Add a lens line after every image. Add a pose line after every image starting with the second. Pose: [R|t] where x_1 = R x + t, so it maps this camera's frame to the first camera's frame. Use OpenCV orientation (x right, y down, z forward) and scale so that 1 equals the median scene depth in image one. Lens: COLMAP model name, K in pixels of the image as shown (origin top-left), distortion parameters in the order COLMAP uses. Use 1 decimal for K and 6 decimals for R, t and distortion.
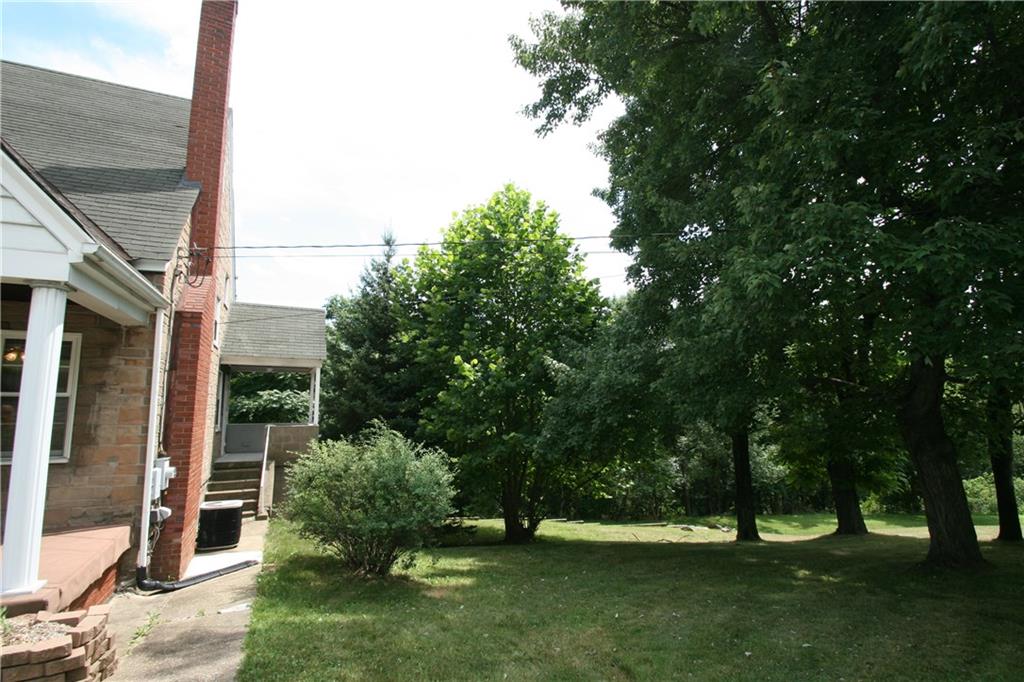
lens RADIAL K [[452.1, 0, 511.4], [0, 452.1, 358.2], [0, 0, 1]] dist [0.016363, -0.016497]
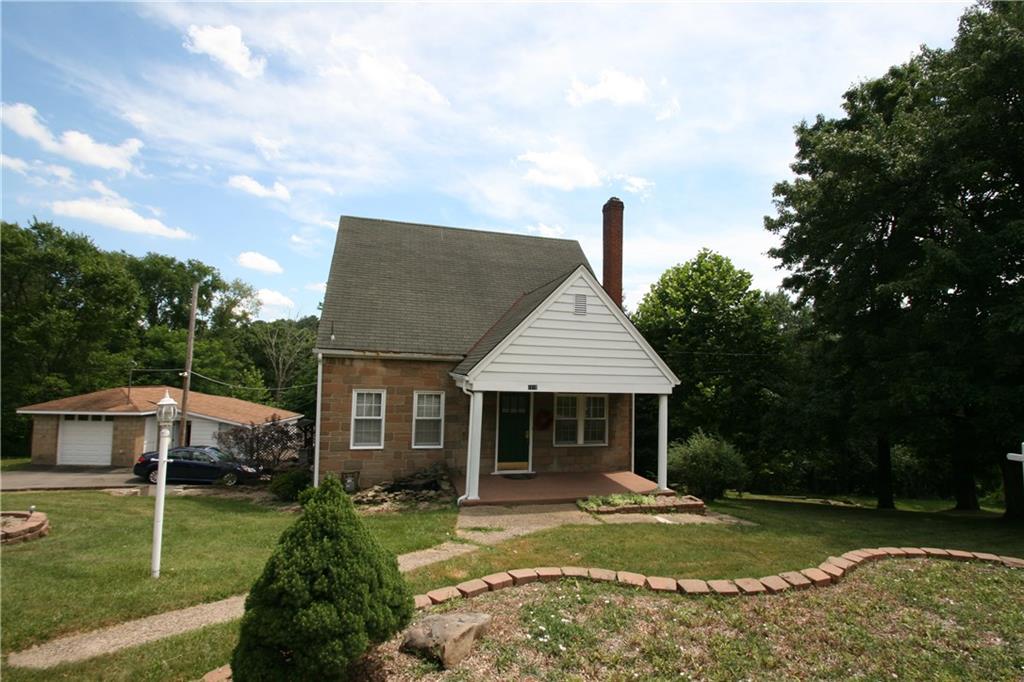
lens RADIAL K [[479.6, 0, 512.0], [0, 479.6, 341.0], [0, 0, 1]] dist [0.000204, -0.000129]
pose [[0.987298, 0.026058, -0.156725, -0.969885], [-0.018538, 0.998614, 0.049255, -0.422062], [0.157791, -0.045724, 0.986413, -1.514722]]
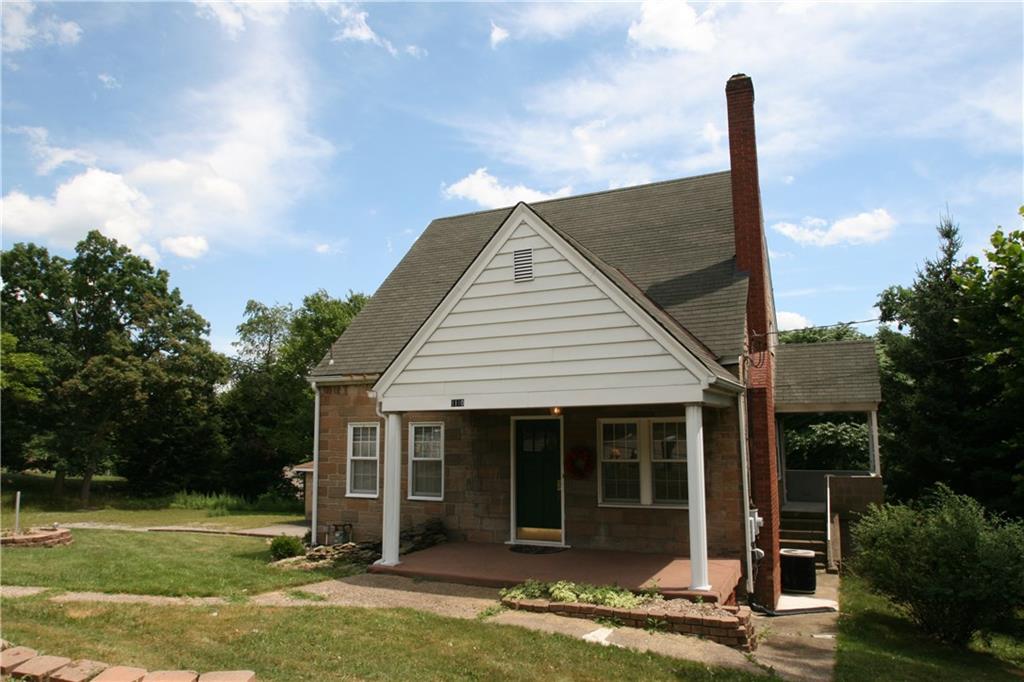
lens RADIAL K [[706.9, 0, 512.0], [0, 706.9, 341.0], [0, 0, 1]] dist [-0.035710, 0.001871]
pose [[0.624166, -0.100985, -0.774738, 0.349384], [0.099945, 0.993785, -0.049016, -0.204404], [0.774873, -0.046837, 0.630379, -0.684870]]
